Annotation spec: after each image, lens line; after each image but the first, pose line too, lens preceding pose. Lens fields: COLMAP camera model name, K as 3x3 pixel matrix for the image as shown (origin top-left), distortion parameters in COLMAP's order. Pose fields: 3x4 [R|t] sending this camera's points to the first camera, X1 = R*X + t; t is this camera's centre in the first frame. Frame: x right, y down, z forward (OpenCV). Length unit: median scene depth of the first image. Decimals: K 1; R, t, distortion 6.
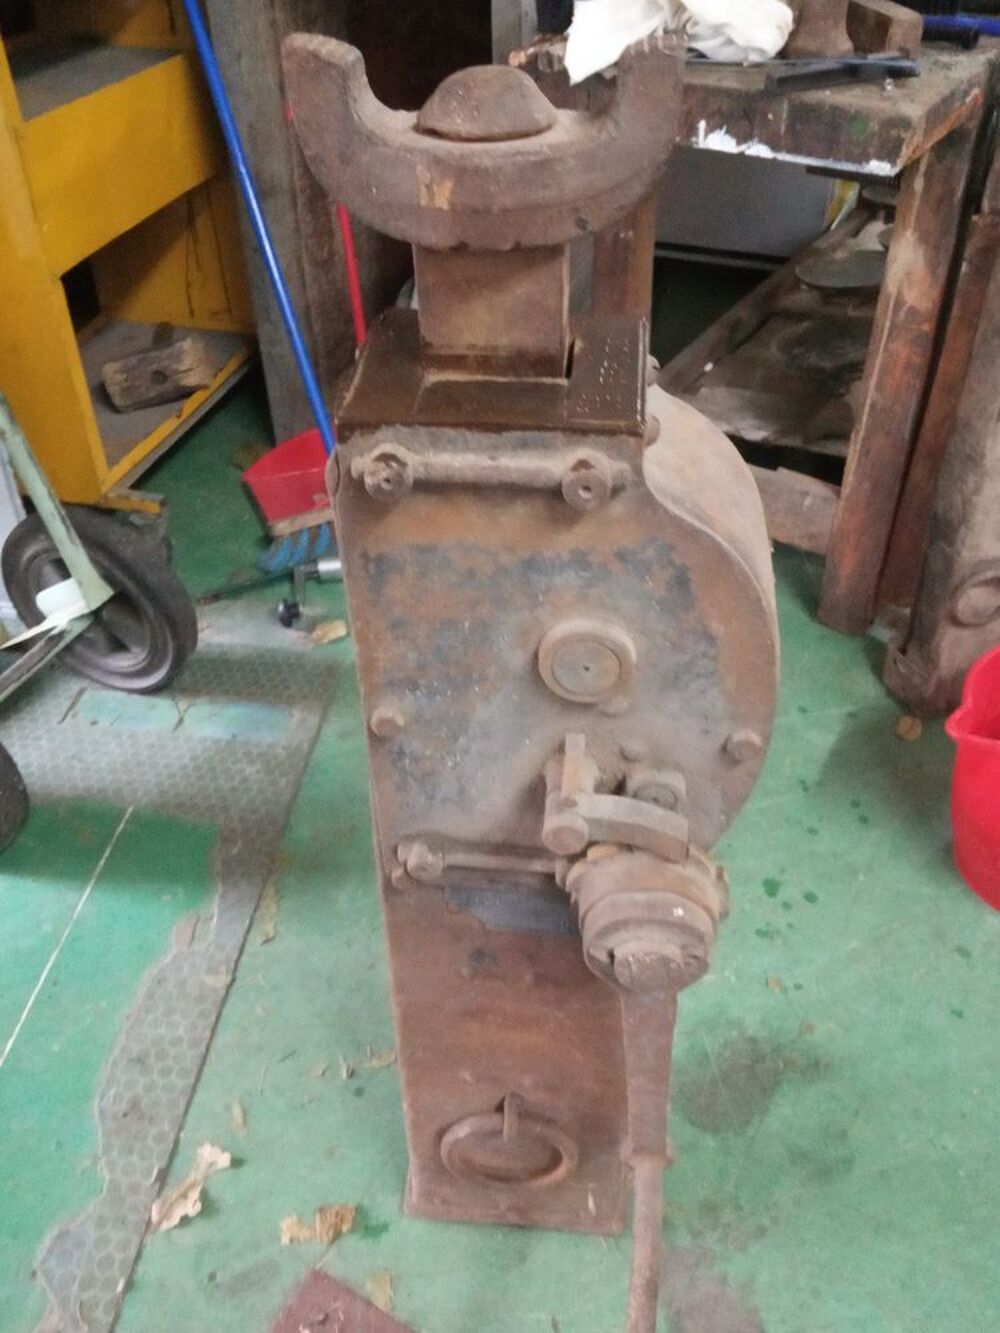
lens RADIAL K [[1101.7, 0, 500.0], [0, 1101.7, 666.5], [0, 0, 1]] dist [0.132266, -0.224068]
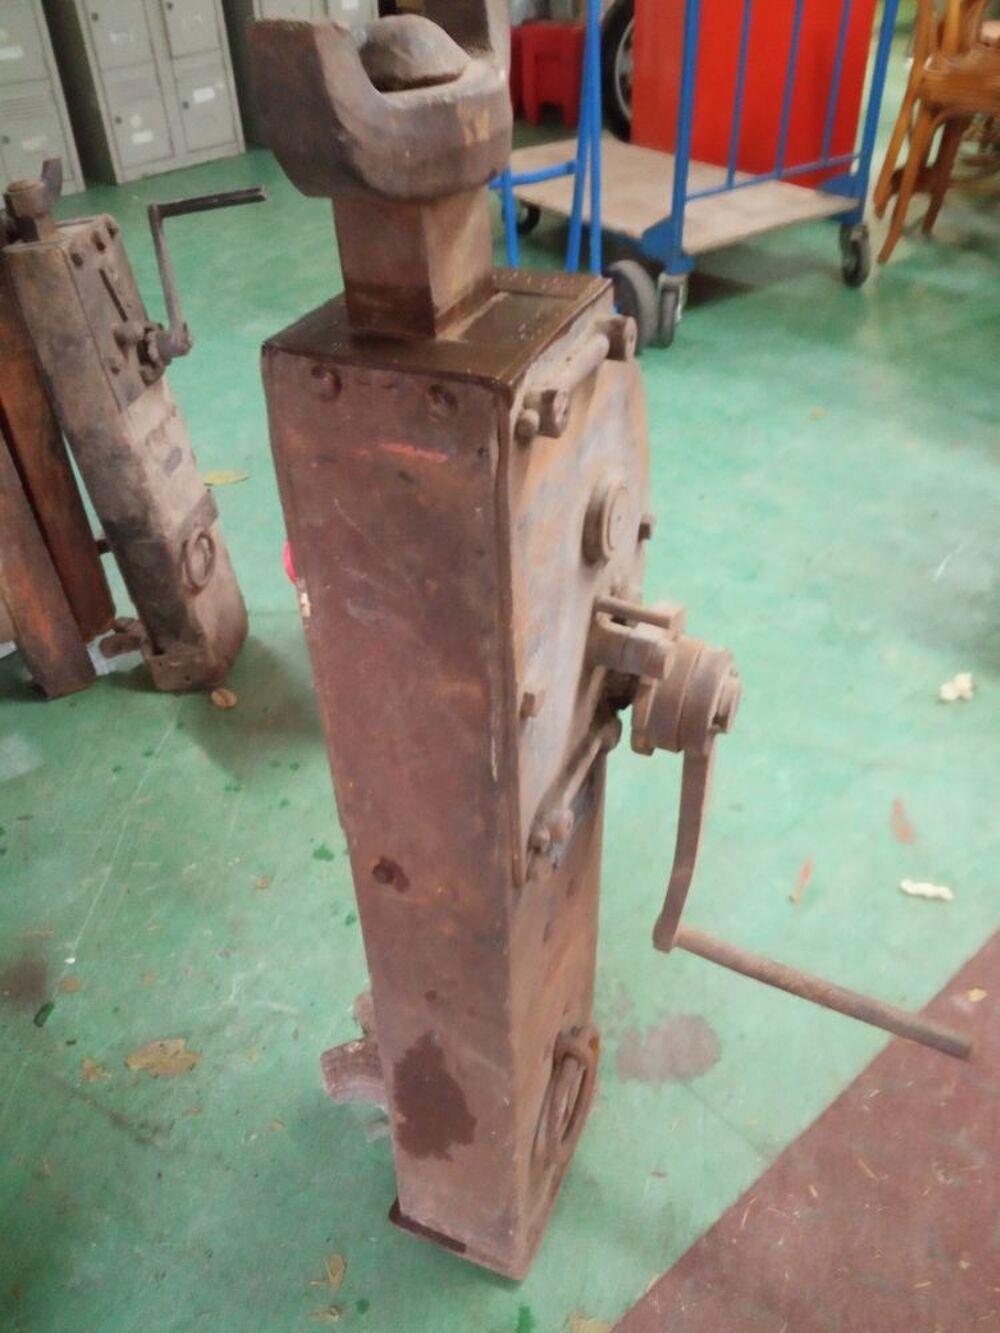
lens RADIAL K [[1101.7, 0, 500.0], [0, 1101.7, 666.5], [0, 0, 1]] dist [0.132266, -0.224068]
pose [[0.317199, -0.581174, 0.749414, -0.344957], [0.631607, 0.718928, 0.290197, -0.113521], [-0.707430, 0.381285, 0.595117, 0.182706]]
